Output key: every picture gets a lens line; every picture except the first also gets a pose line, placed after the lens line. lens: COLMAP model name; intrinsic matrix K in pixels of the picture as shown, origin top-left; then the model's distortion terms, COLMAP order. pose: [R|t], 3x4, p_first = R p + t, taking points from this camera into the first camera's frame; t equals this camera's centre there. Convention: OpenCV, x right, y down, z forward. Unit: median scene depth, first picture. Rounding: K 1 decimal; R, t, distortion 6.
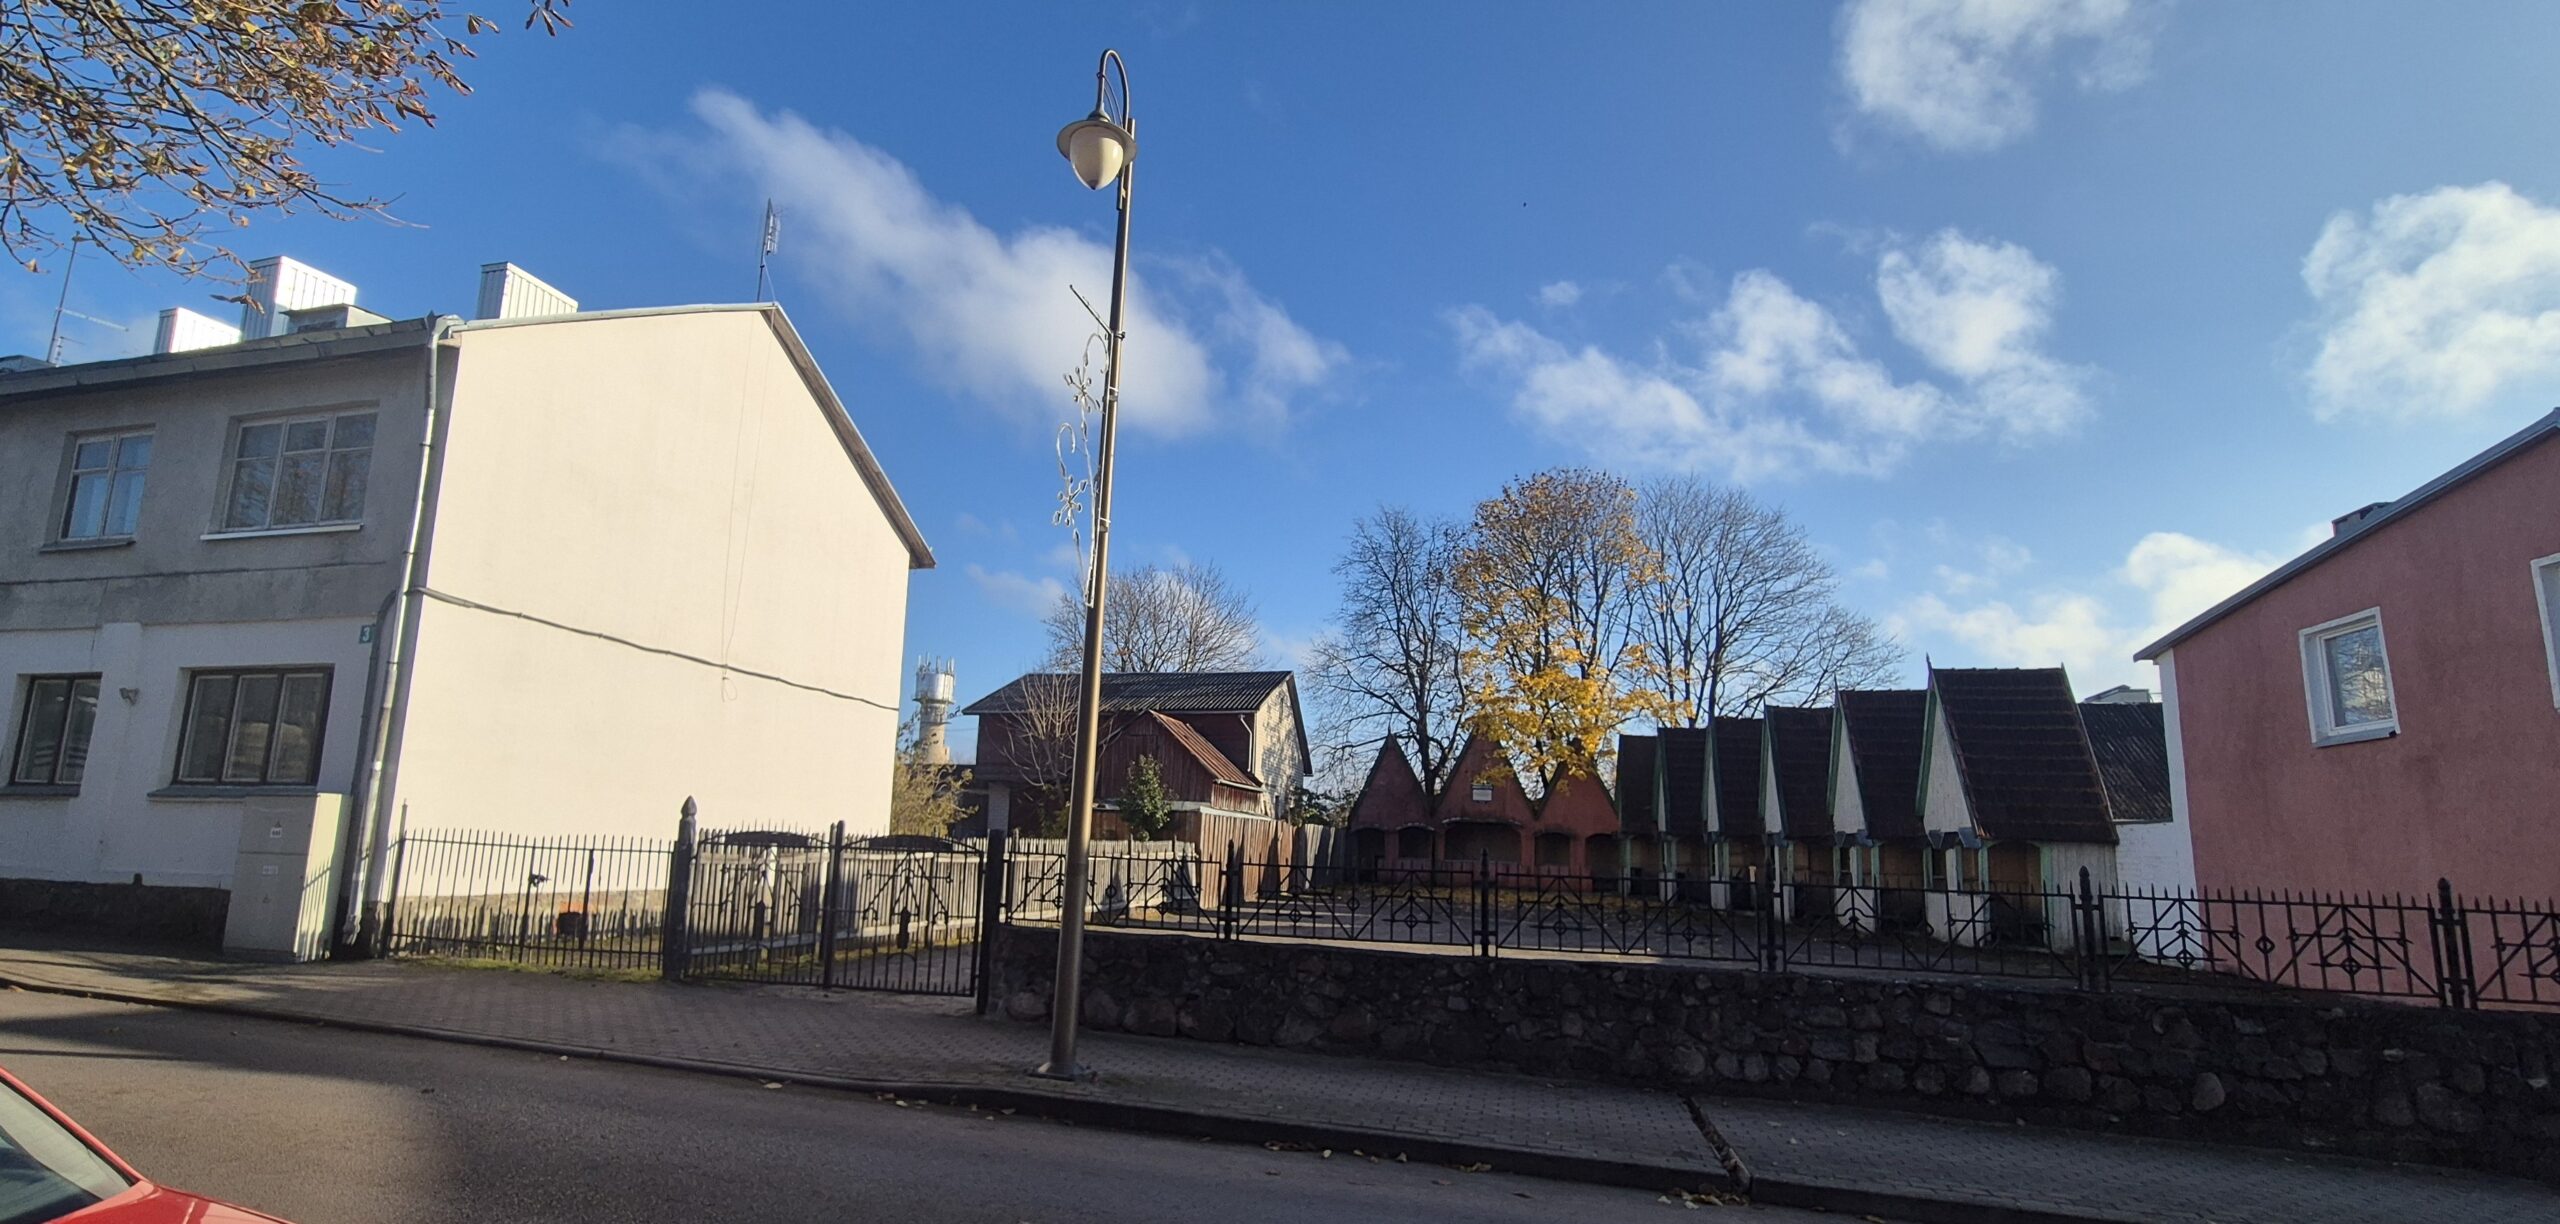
lens RADIAL K [[1148.7, 0, 1219.9], [0, 1148.7, 670.3], [0, 0, 1]] dist [0.000416, 0.000823]
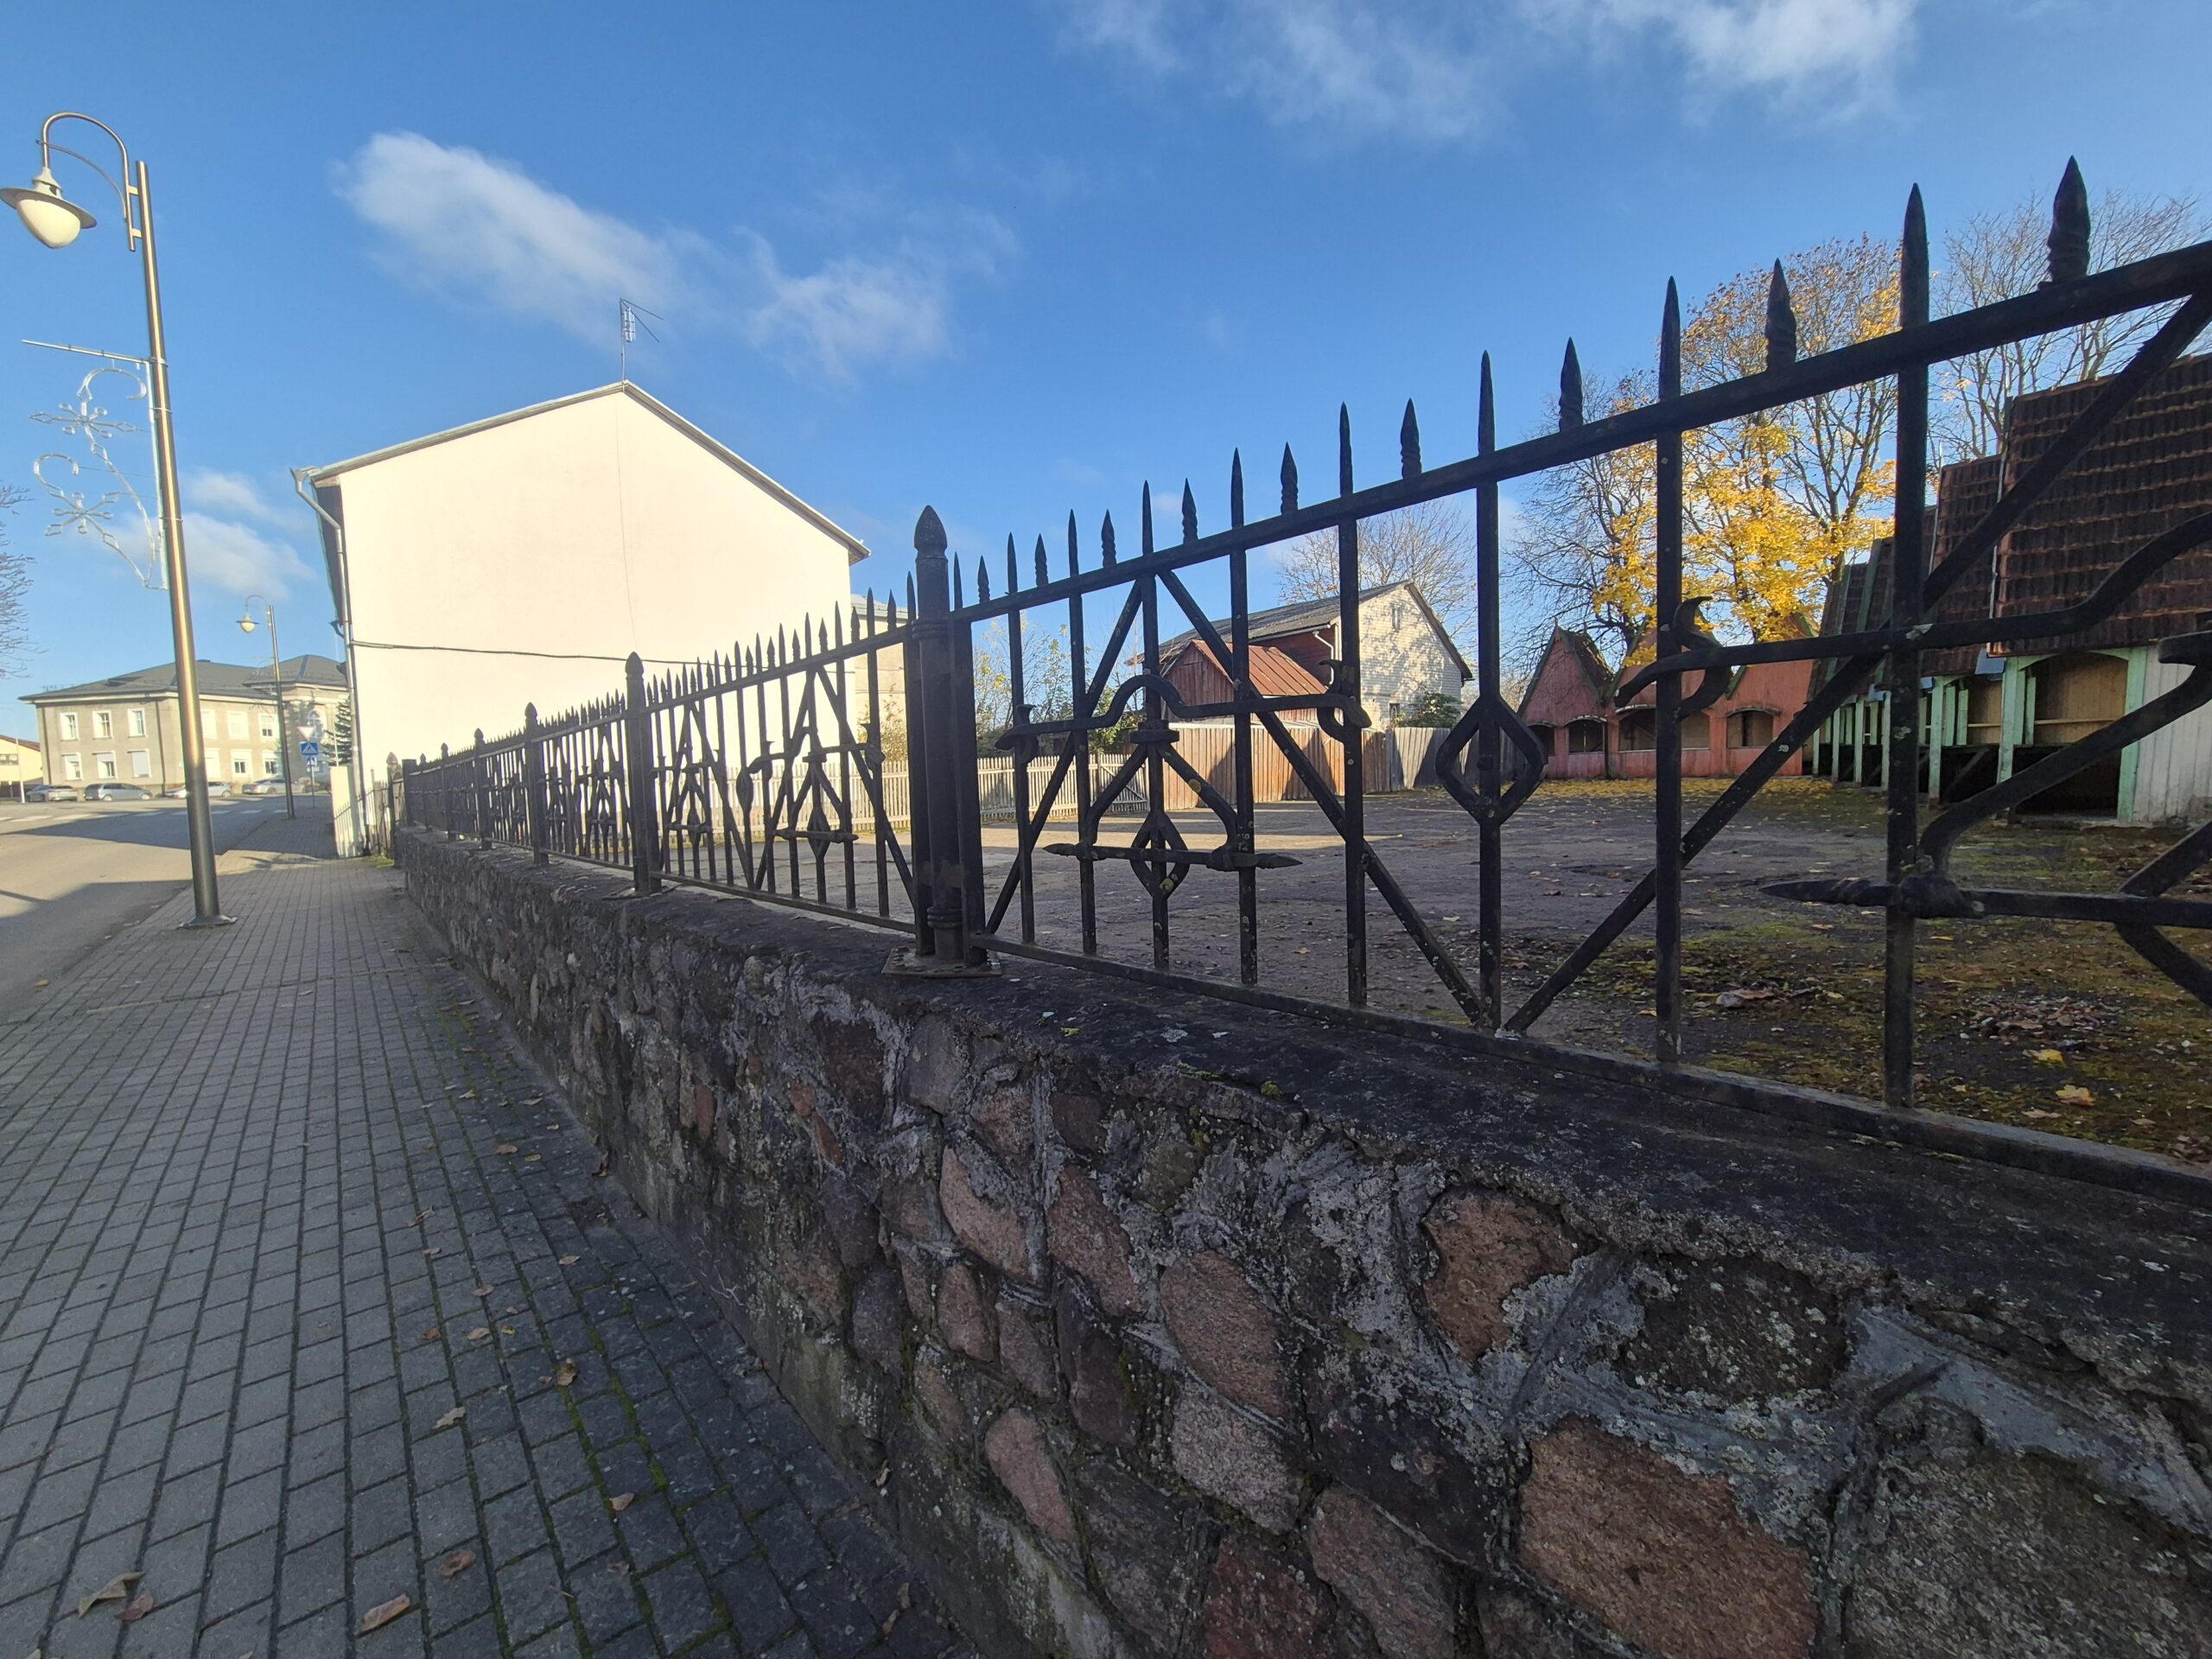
lens RADIAL K [[910.5, 0, 1099.9], [0, 910.5, 842.1], [0, 0, 1]] dist [-0.000430, 0.000379]
pose [[0.812210, -0.019039, -0.583054, 0.299416], [0.148935, 0.973113, 0.175695, 0.044403], [0.564033, -0.229538, 0.793208, 0.153253]]
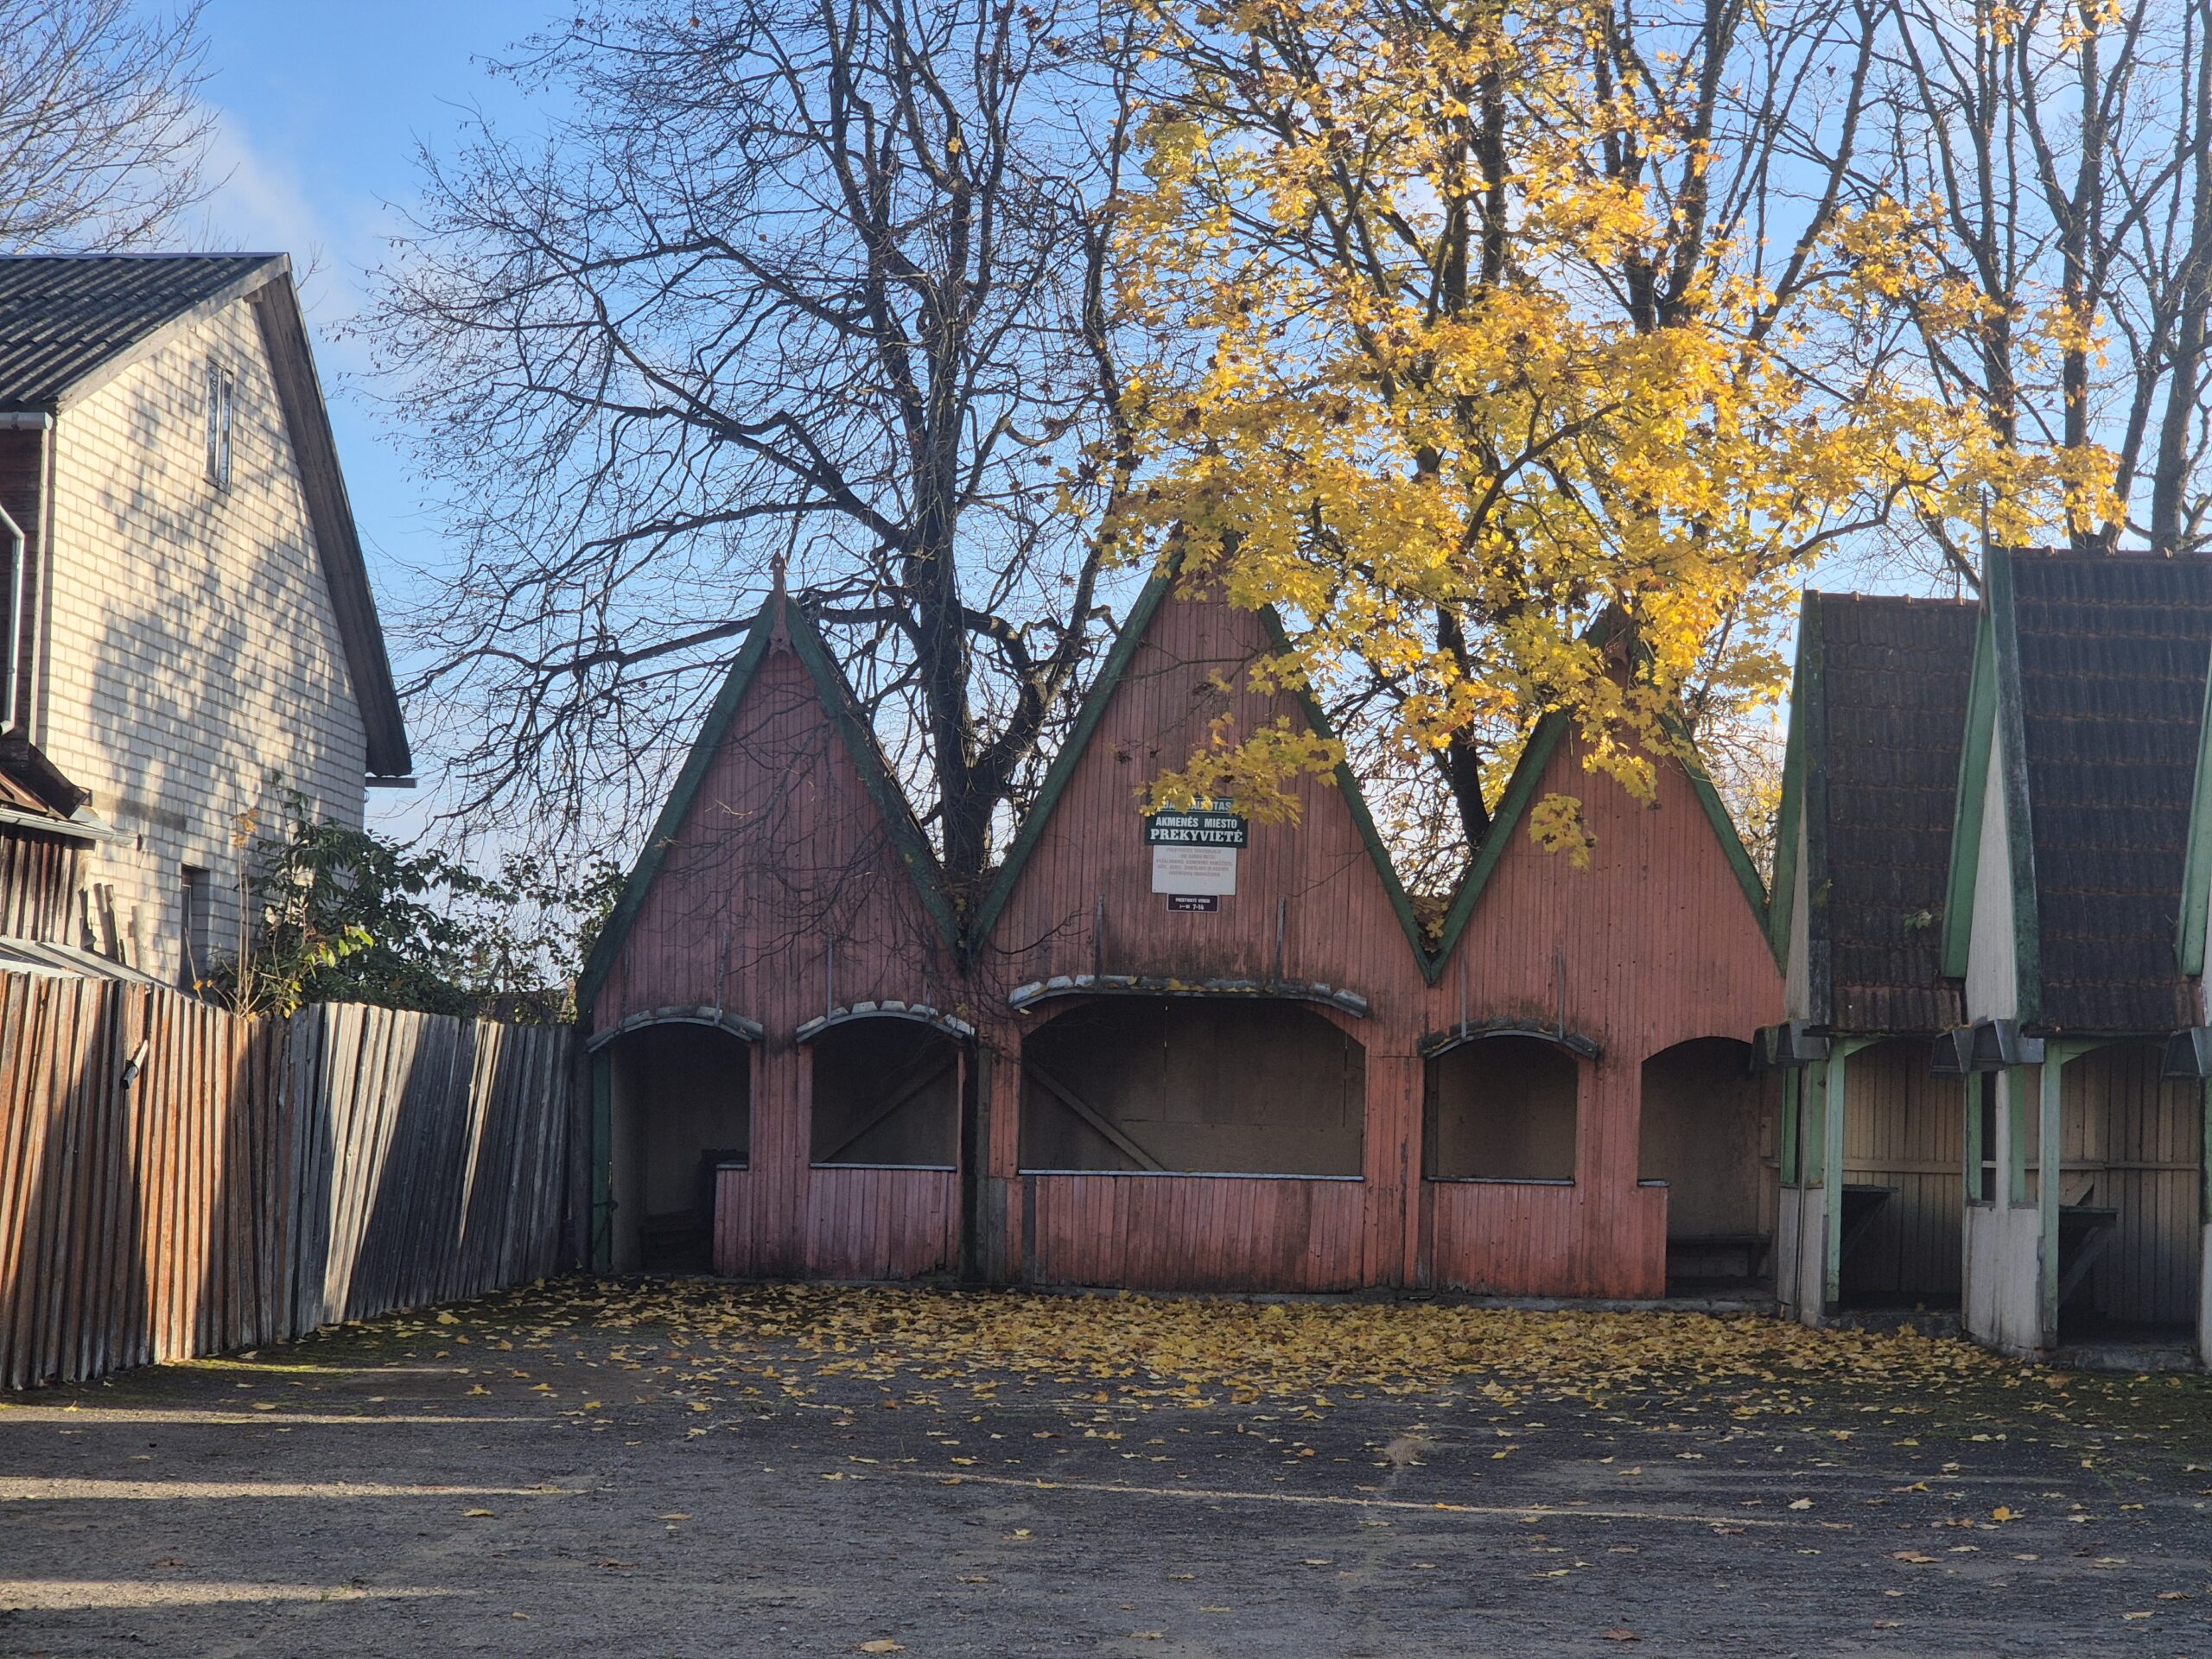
lens RADIAL K [[4199.3, 0, 1163.6], [0, 4199.3, 802.4], [0, 0, 1]] dist [0.008863, 0.000000]
pose [[0.977904, 0.002148, 0.209044, 0.058797], [-0.018275, 0.996998, 0.075245, 0.038003], [-0.208255, -0.077403, 0.975007, 0.237814]]
